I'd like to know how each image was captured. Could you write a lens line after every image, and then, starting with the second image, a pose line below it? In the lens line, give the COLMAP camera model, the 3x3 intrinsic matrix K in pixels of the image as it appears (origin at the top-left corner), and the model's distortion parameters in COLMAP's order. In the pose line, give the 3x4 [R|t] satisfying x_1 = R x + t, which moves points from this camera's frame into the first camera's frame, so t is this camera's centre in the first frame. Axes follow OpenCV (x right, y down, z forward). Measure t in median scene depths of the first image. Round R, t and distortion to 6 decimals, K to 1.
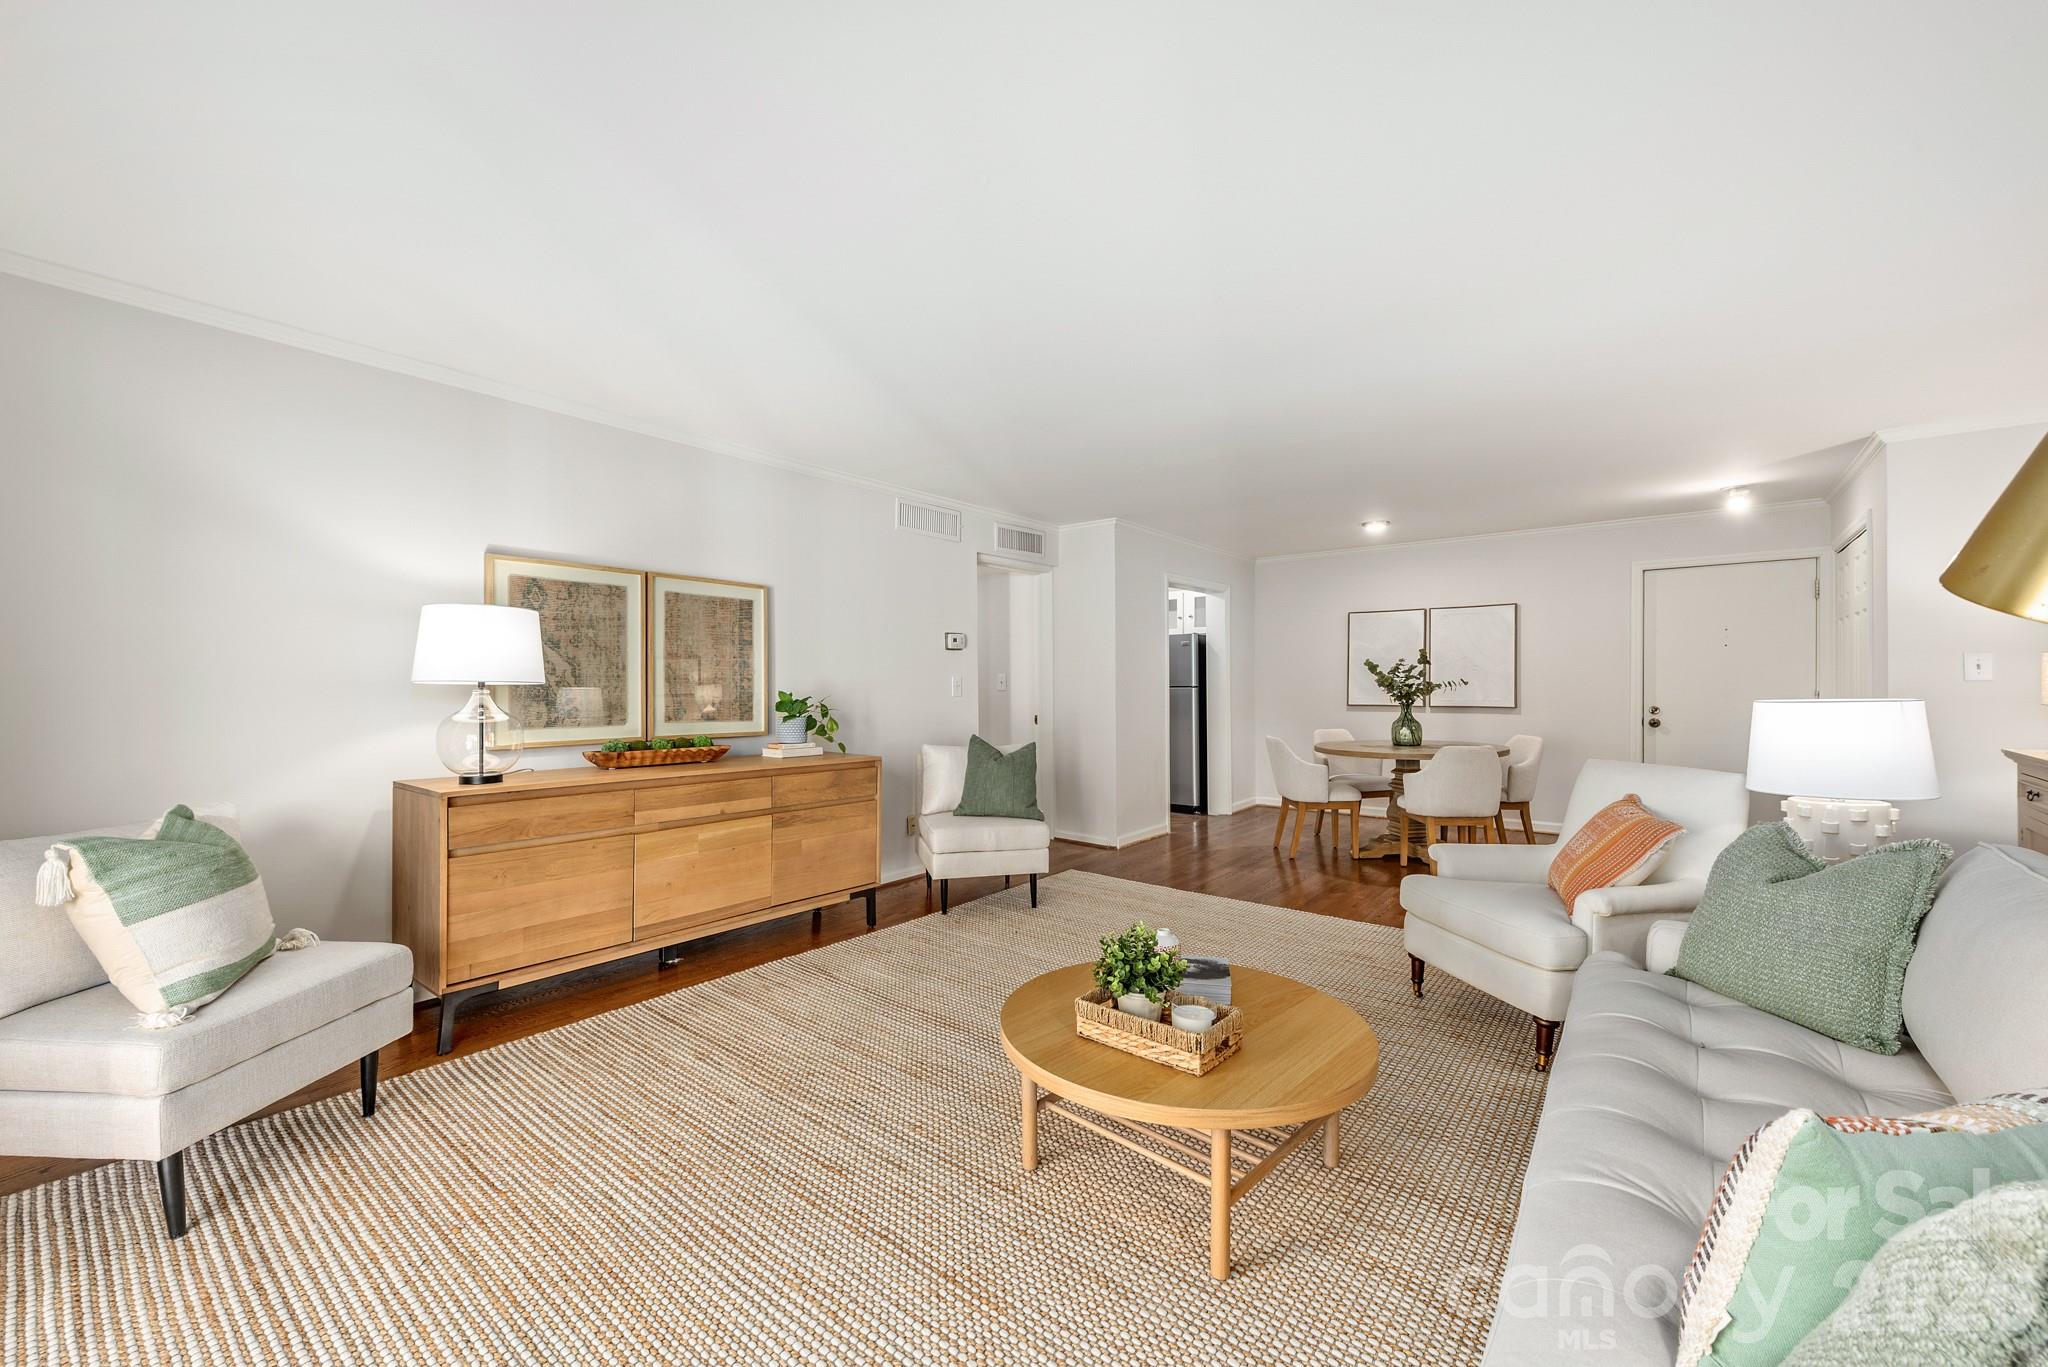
lens RADIAL K [[817.6, 0, 1036.9], [0, 817.6, 684.7], [0, 0, 1]] dist [0.002384, -0.000149]
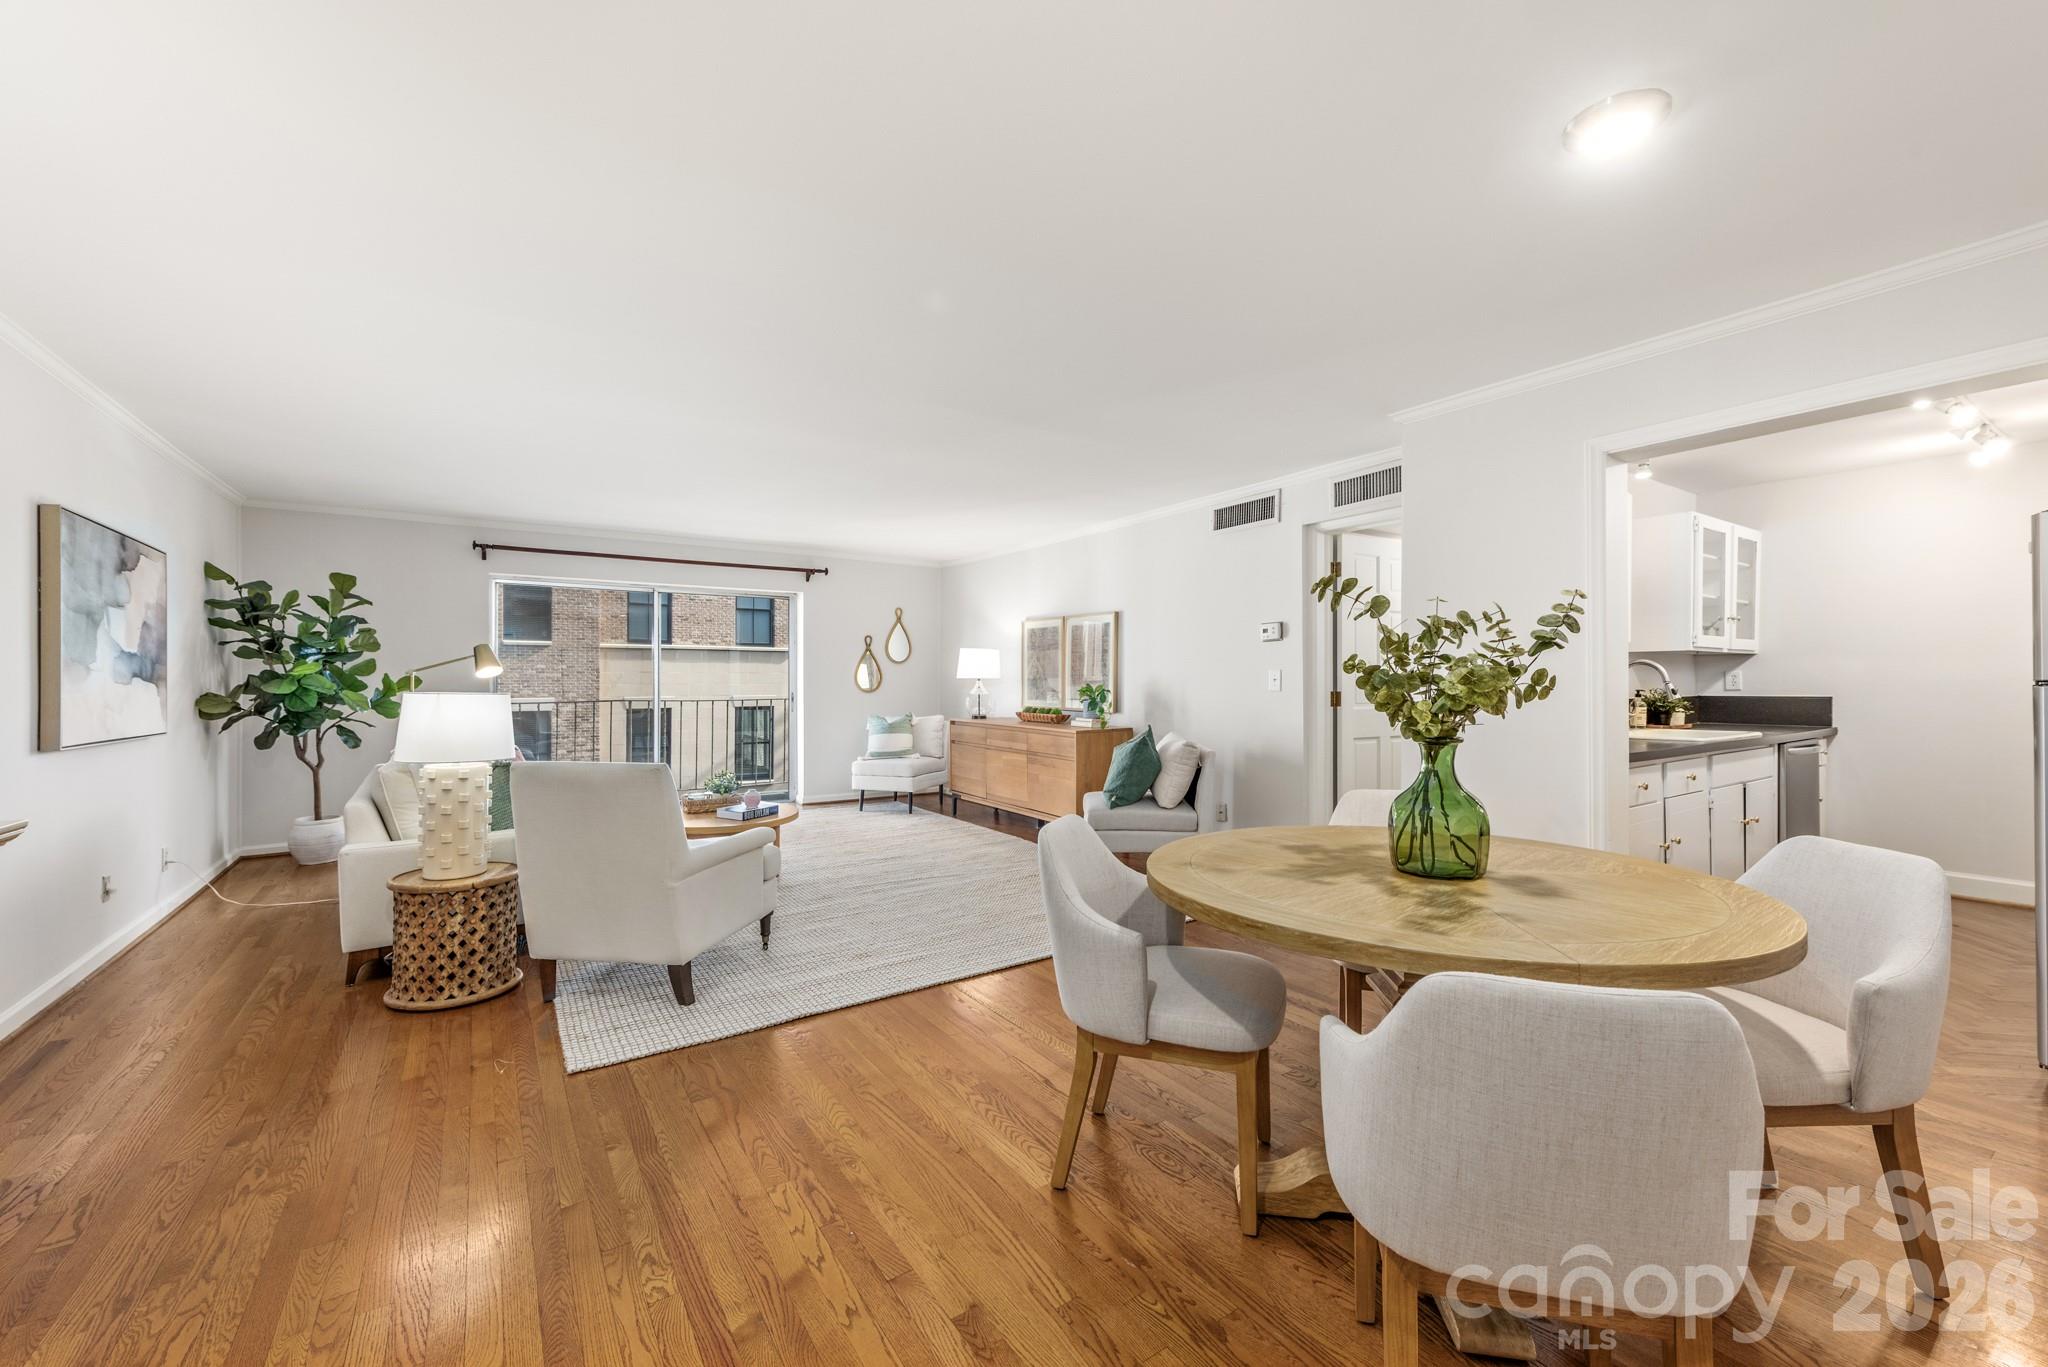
lens RADIAL K [[817.6, 0, 1036.9], [0, 817.6, 684.7], [0, 0, 1]] dist [0.002384, -0.000149]
pose [[-0.314591, 0.009079, -0.949184, 1.276434], [0.002891, 0.999959, 0.008607, -0.002714], [0.949223, -0.000036, -0.314605, 1.530689]]
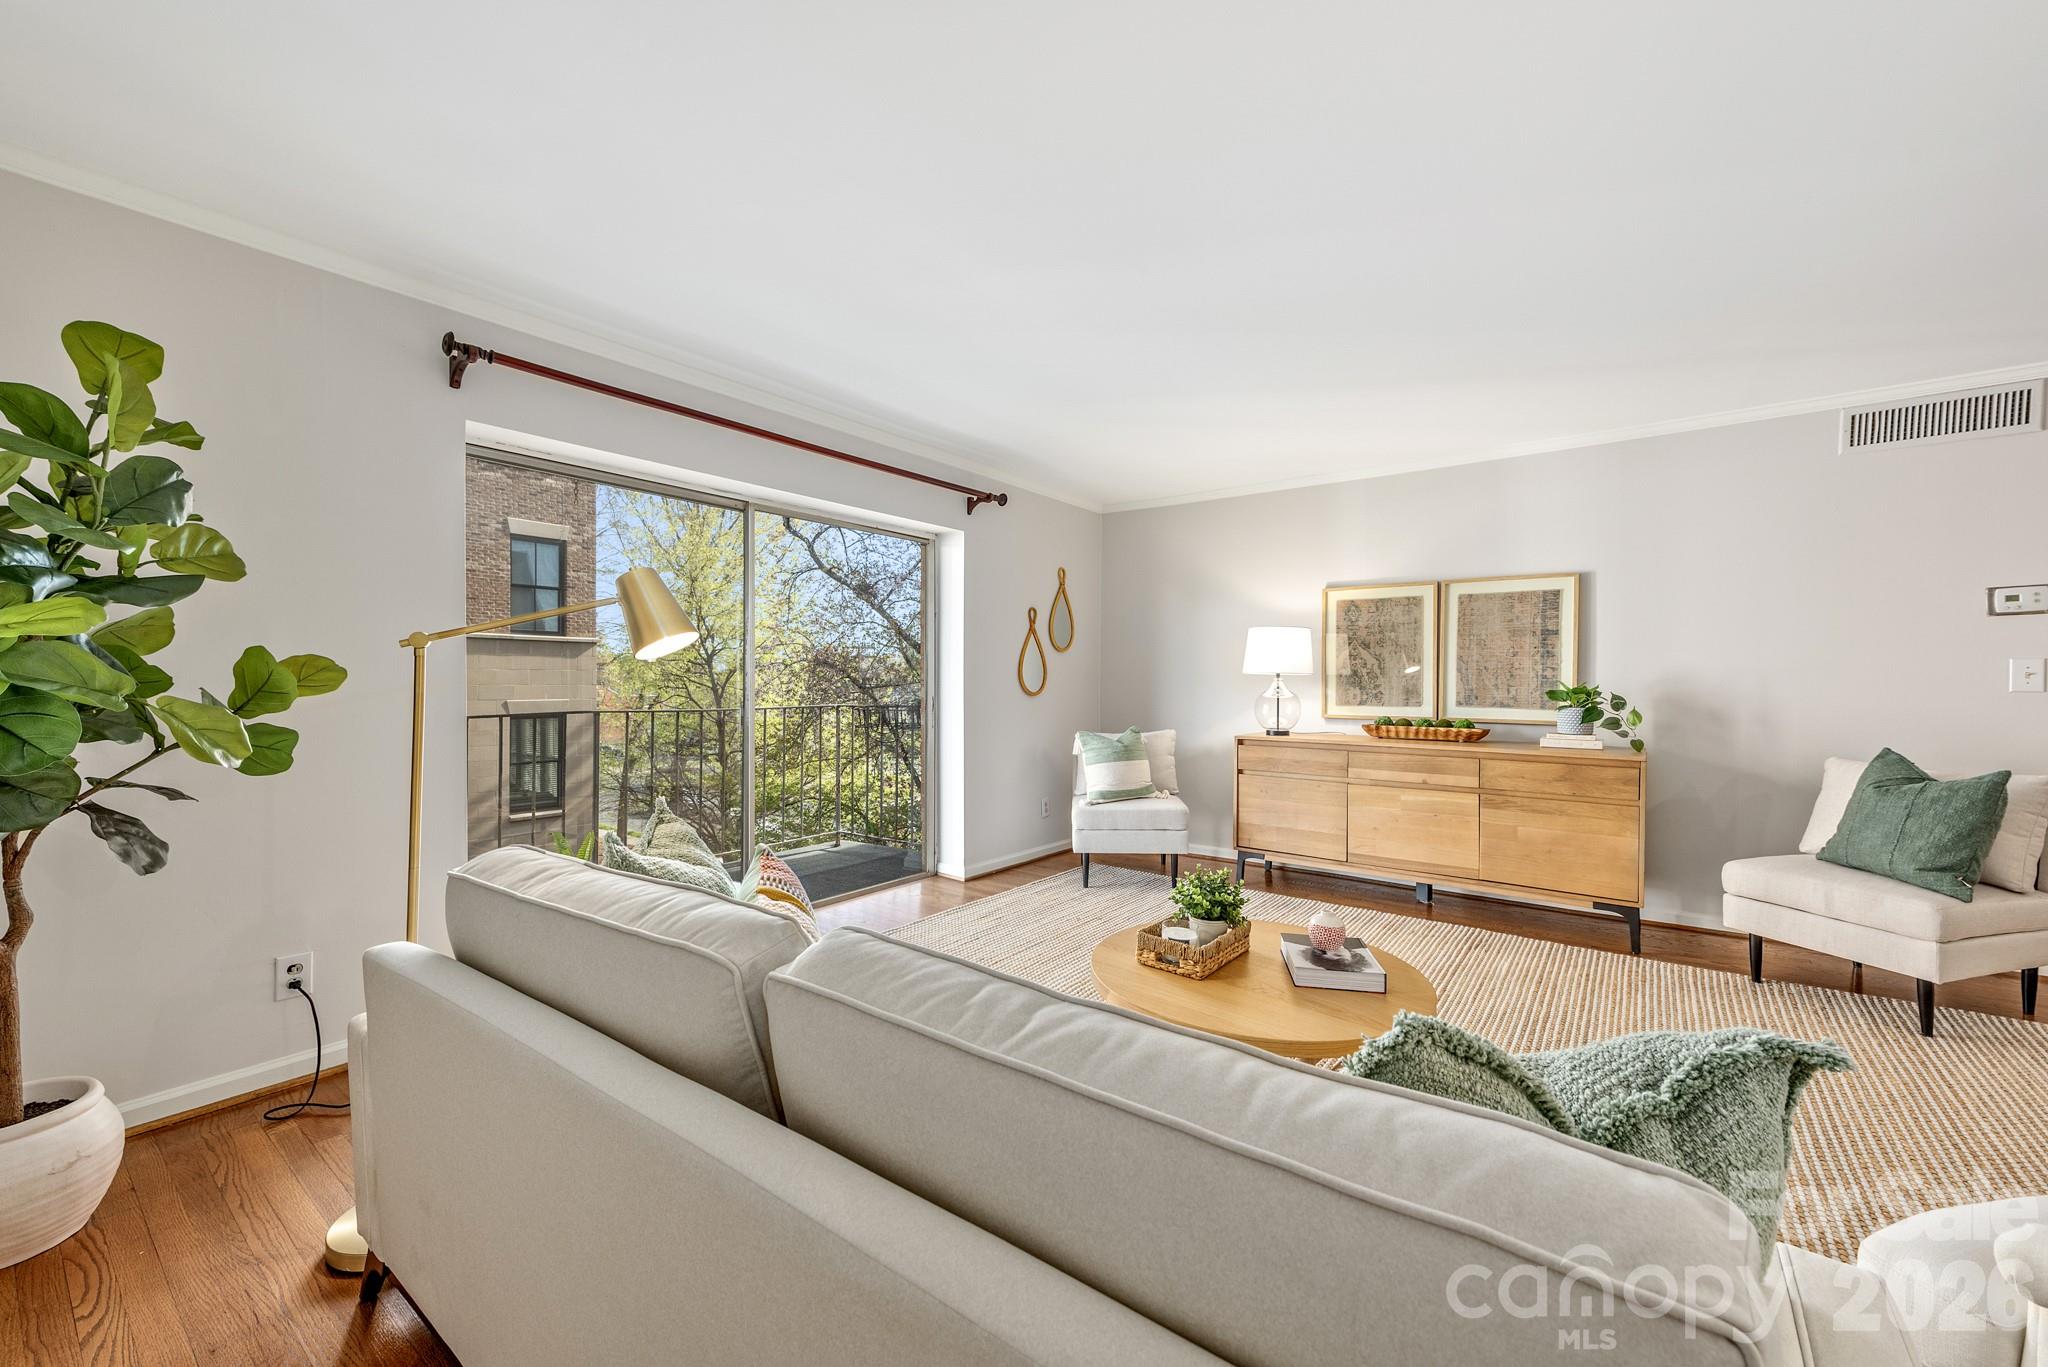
lens RADIAL K [[817.6, 0, 1036.9], [0, 817.6, 684.7], [0, 0, 1]] dist [0.002384, -0.000149]
pose [[0.000481, 0.006135, -0.999981, 0.740579], [0.000097, 0.999981, 0.006135, 0.007720], [1.000000, -0.000100, 0.000480, 0.408825]]
